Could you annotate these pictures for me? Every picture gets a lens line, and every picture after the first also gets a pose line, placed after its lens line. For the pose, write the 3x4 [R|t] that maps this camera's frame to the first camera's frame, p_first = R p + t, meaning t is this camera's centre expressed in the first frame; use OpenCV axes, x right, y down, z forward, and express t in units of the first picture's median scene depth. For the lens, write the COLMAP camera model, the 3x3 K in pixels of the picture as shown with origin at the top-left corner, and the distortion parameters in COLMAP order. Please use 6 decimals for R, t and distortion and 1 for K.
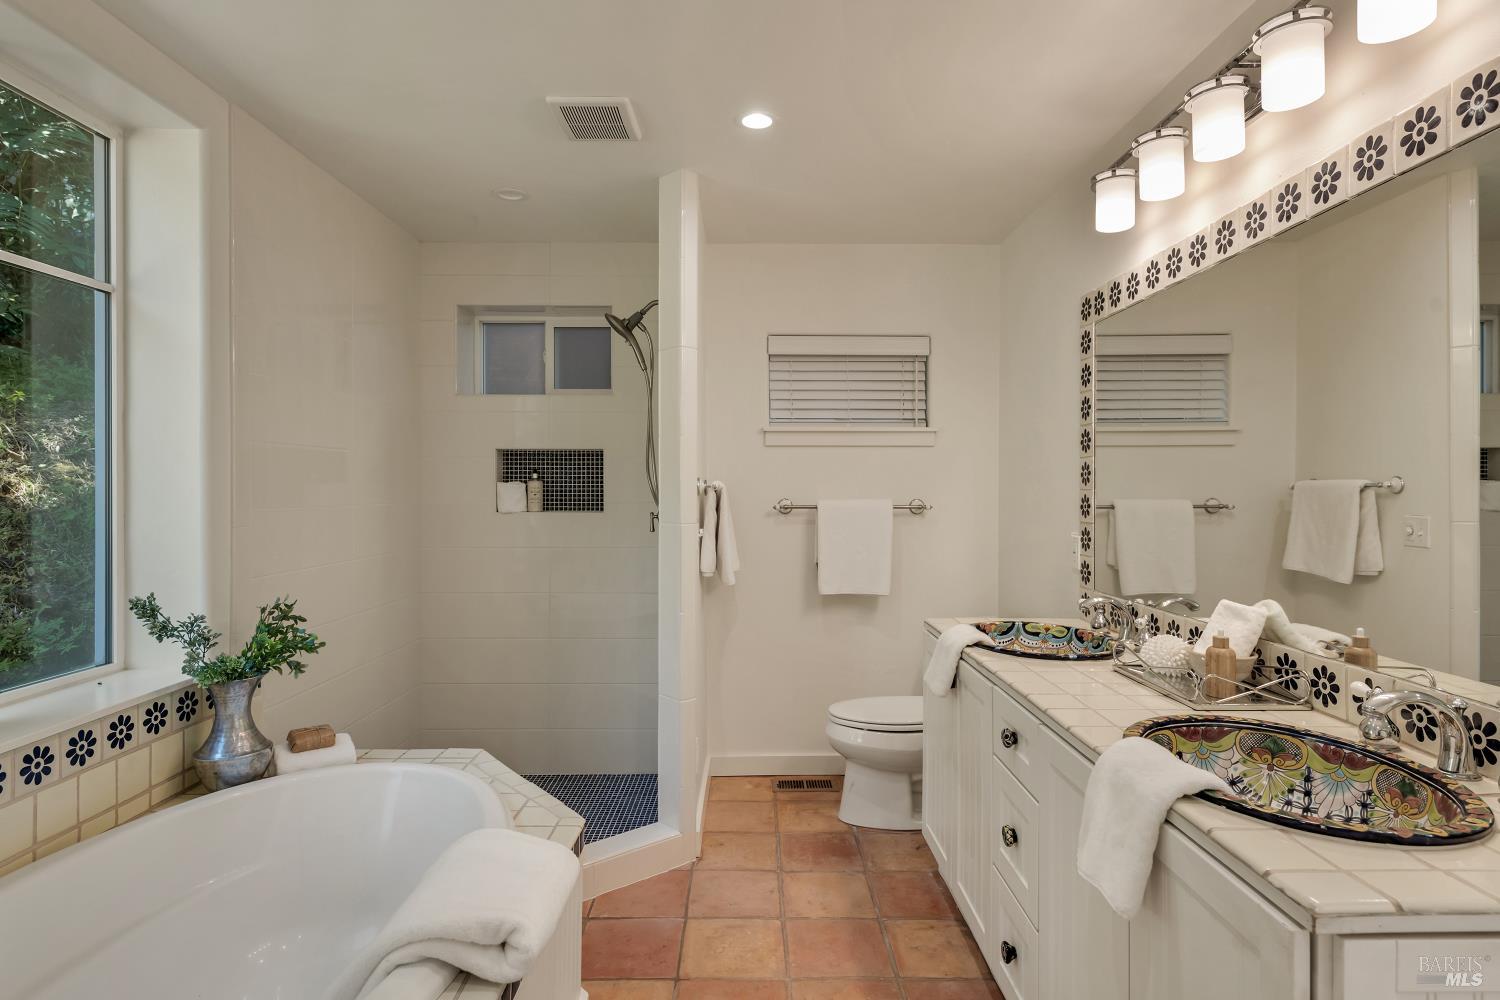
lens RADIAL K [[794.1, 0, 754.2], [0, 794.1, 491.5], [0, 0, 1]] dist [0.002555, -0.001592]
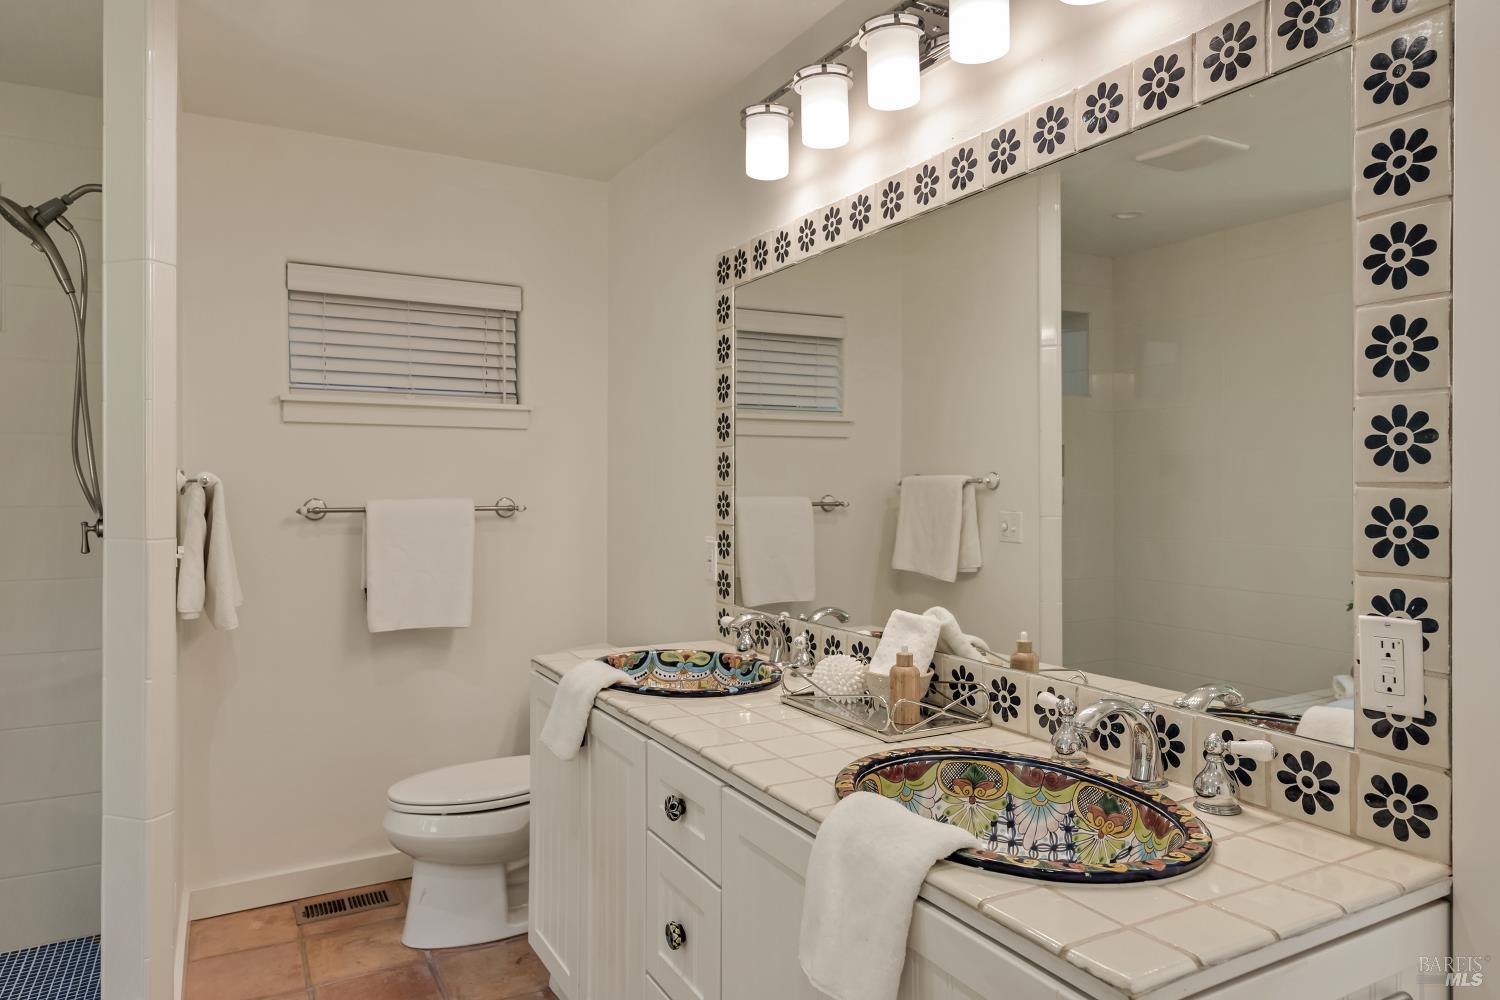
lens RADIAL K [[959.0, 0, 759.0], [0, 959.0, 484.6], [0, 0, 1]] dist [0.013366, -0.005445]
pose [[0.874969, 0.000460, 0.484179, -0.044144], [0.001343, 0.999993, -0.003377, 0.000490], [-0.484177, 0.003605, 0.874963, 0.108918]]
